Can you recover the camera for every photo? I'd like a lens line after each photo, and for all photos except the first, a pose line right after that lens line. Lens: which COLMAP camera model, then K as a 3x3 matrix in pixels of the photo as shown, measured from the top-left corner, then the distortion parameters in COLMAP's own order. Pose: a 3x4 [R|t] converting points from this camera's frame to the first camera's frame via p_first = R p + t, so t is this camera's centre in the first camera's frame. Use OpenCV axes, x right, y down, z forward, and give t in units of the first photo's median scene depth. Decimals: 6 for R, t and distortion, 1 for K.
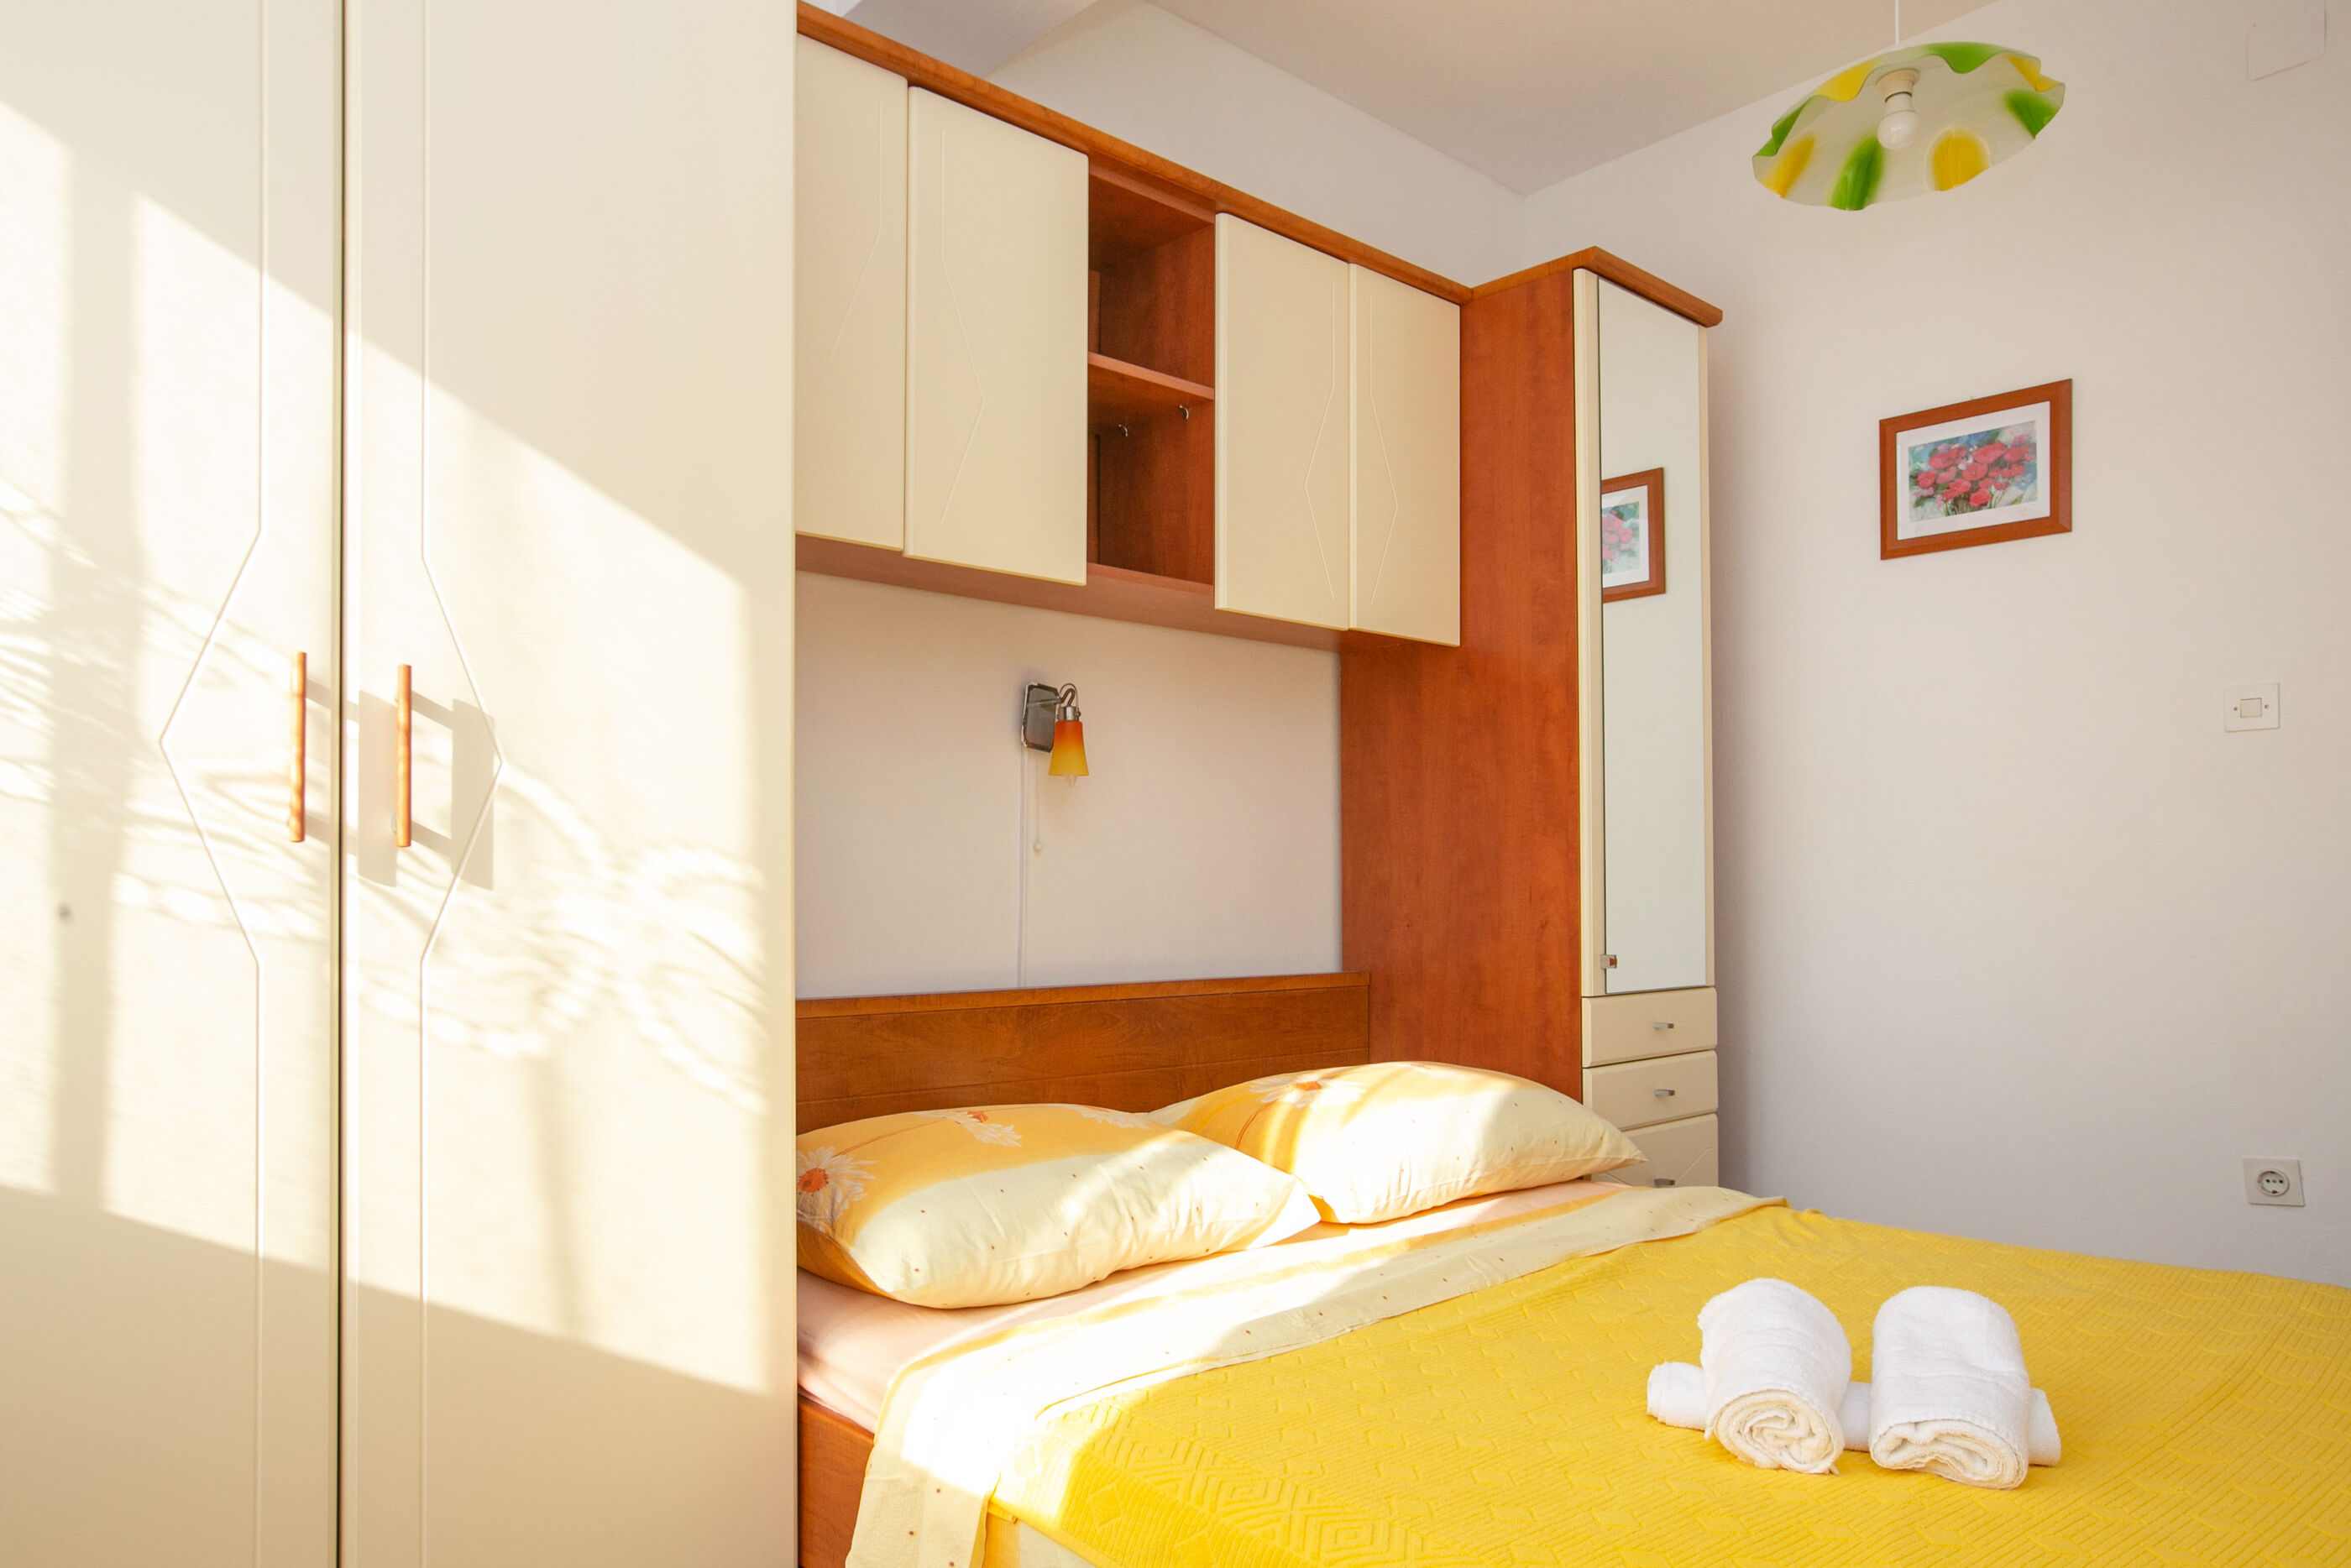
lens RADIAL K [[1554.9, 0, 1170.5], [0, 1554.9, 848.8], [0, 0, 1]] dist [-0.033190, -0.000009]
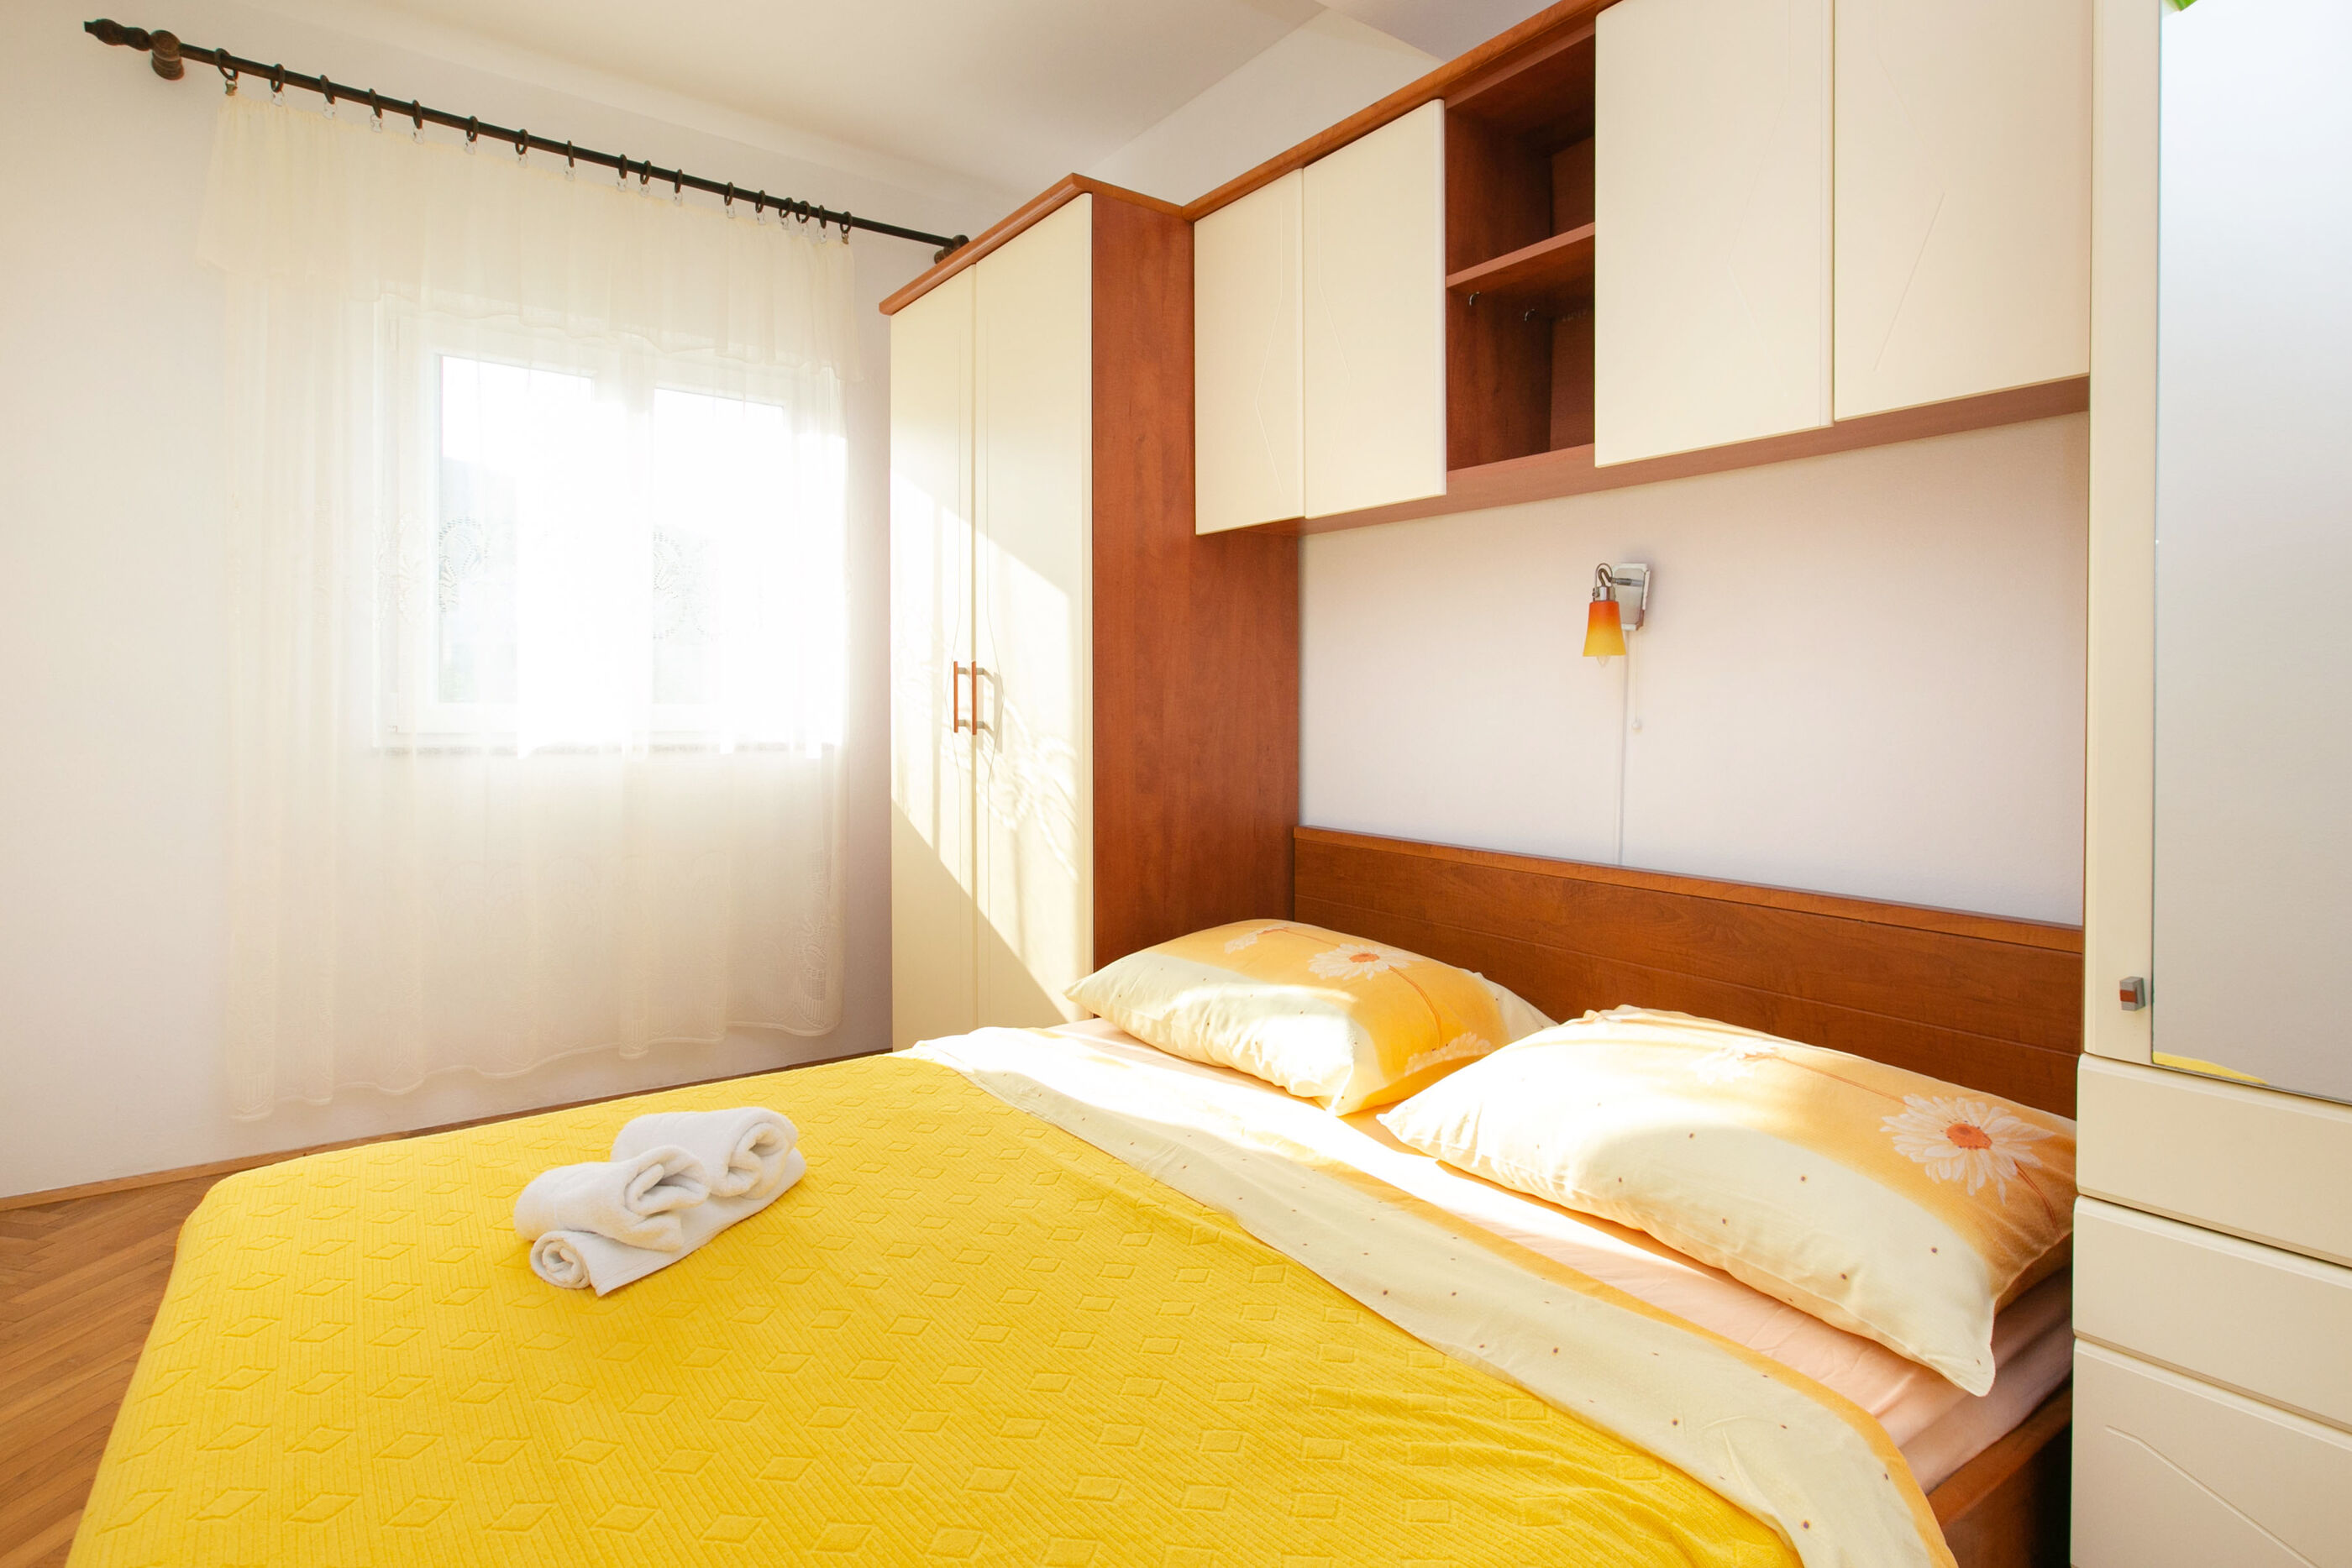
lens RADIAL K [[1214.2, 0, 1183.4], [0, 1214.2, 704.6], [0, 0, 1]] dist [0.000931, 0.000080]
pose [[-0.099881, 0.012441, -0.994922, 1.166968], [0.028512, 0.999547, 0.009636, -0.050150], [0.994591, -0.027405, -0.100191, 1.277594]]
